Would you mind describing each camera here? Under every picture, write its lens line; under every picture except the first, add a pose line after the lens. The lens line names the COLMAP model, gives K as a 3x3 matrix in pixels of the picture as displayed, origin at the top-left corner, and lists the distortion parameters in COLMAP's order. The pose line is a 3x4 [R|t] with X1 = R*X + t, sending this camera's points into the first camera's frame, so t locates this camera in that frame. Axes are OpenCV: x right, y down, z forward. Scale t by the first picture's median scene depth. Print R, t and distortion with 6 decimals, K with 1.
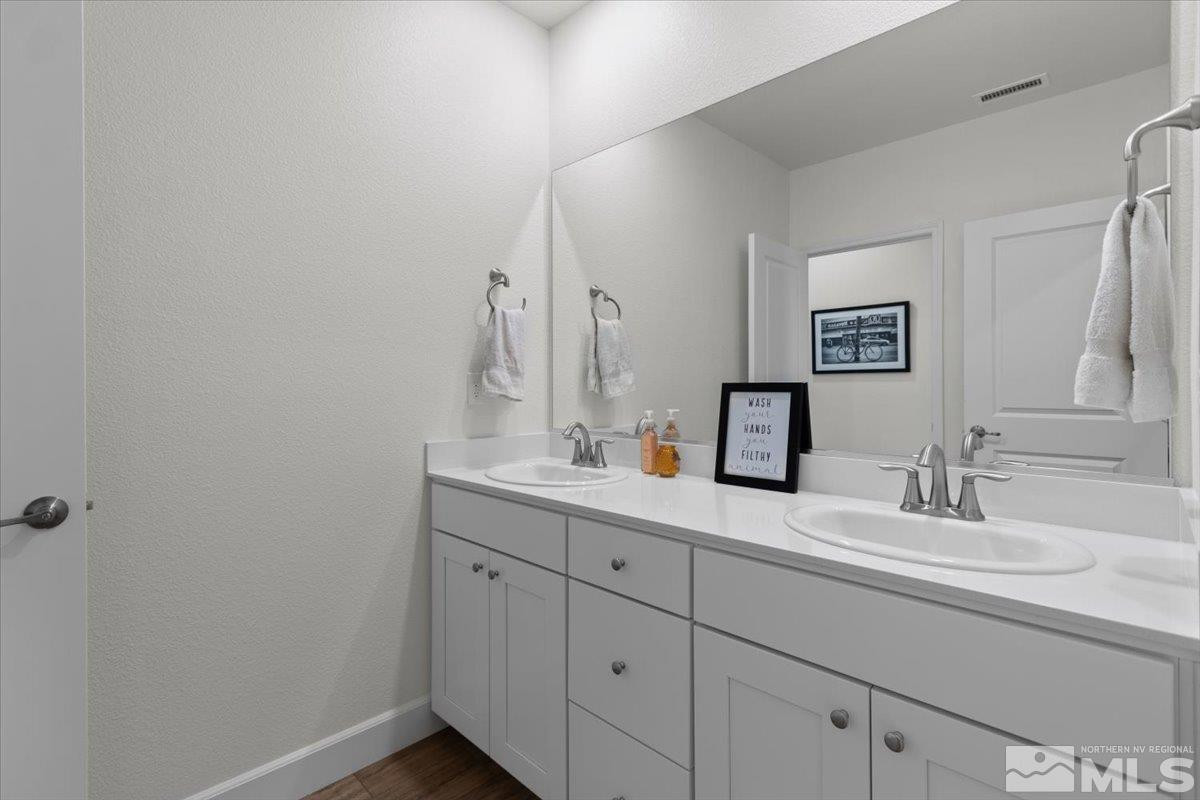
lens RADIAL K [[563.6, 0, 595.5], [0, 563.6, 392.7], [0, 0, 1]] dist [0.004414, 0.000404]
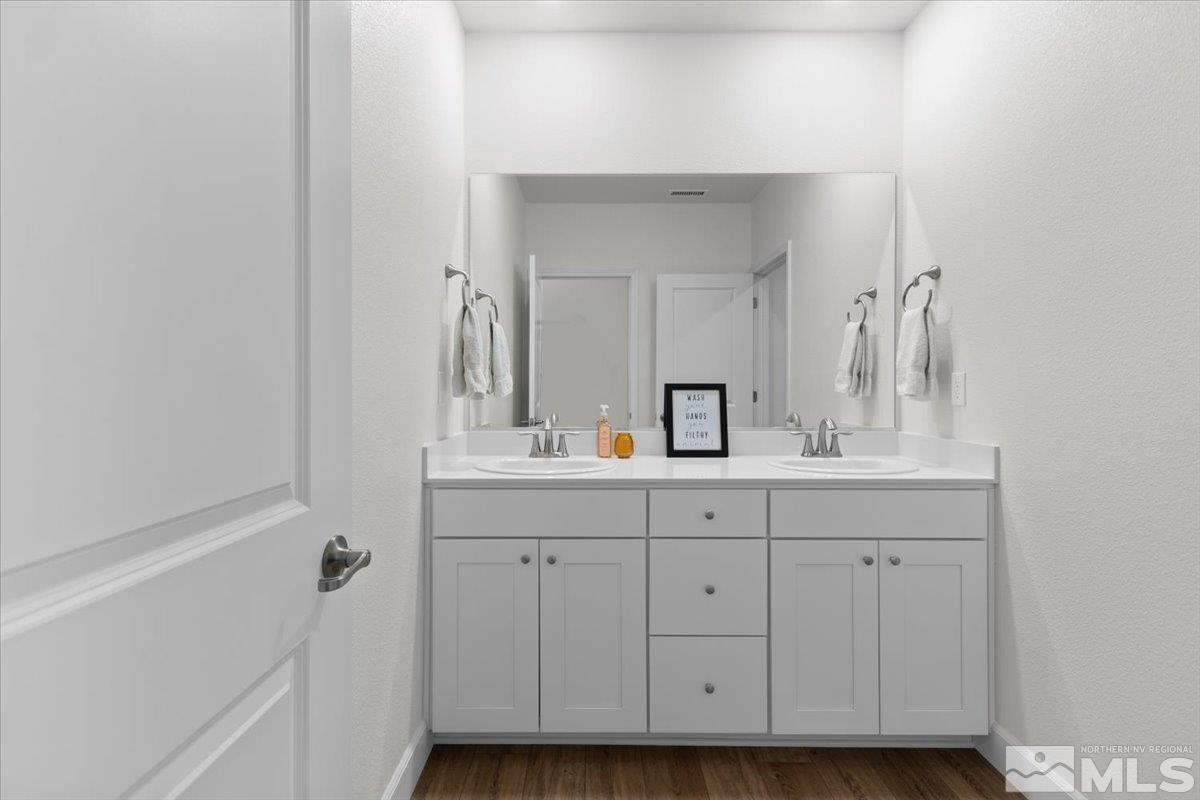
lens RADIAL K [[563.6, 0, 593.5], [0, 563.6, 393.8], [0, 0, 1]] dist [0.004414, 0.000404]
pose [[0.705625, -0.006880, 0.708552, -0.884653], [0.006568, 0.999973, 0.003169, 0.001979], [-0.708555, 0.002418, 0.705651, 0.177616]]
